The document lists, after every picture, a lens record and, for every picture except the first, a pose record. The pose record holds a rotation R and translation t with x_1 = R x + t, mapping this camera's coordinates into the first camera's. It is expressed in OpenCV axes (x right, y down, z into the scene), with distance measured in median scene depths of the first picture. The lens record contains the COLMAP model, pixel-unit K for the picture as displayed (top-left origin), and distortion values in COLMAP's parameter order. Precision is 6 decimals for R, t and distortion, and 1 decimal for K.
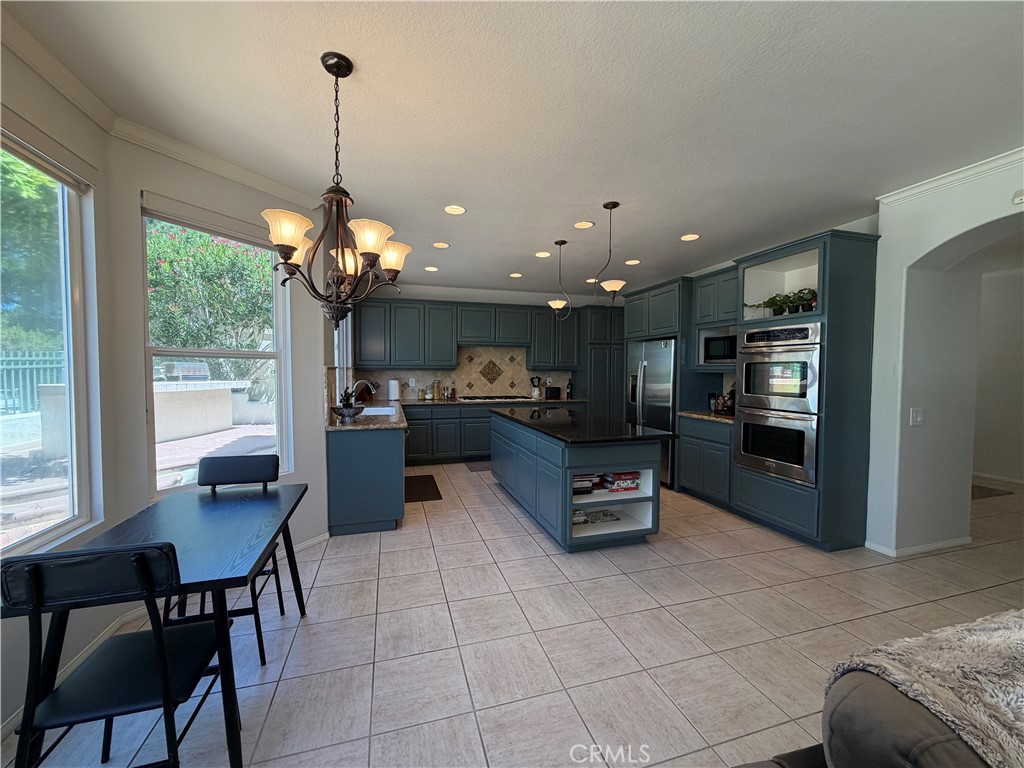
lens RADIAL K [[412.0, 0, 512.5], [0, 412.0, 385.3], [0, 0, 1]] dist [-0.001293, -0.000525]
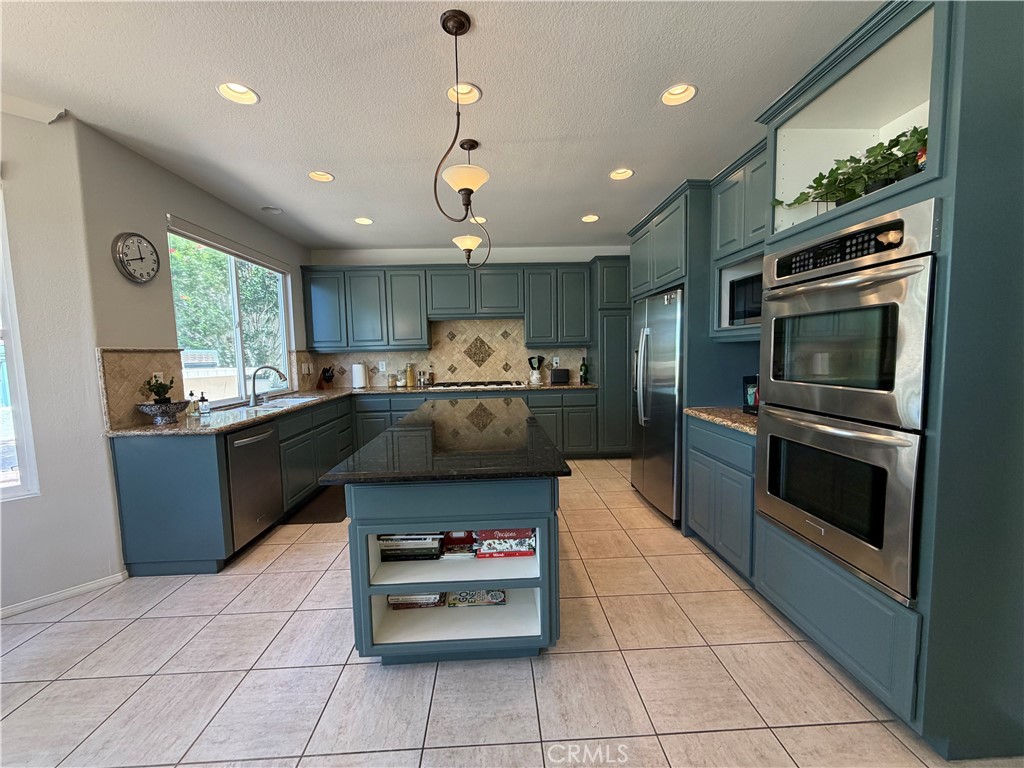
lens RADIAL K [[412.0, 0, 511.5], [0, 412.0, 385.8], [0, 0, 1]] dist [-0.001293, -0.000525]
pose [[0.967788, -0.005843, -0.251700, 0.275029], [0.017326, 0.998906, 0.043429, 0.000433], [0.251171, -0.046391, 0.966830, 0.309565]]
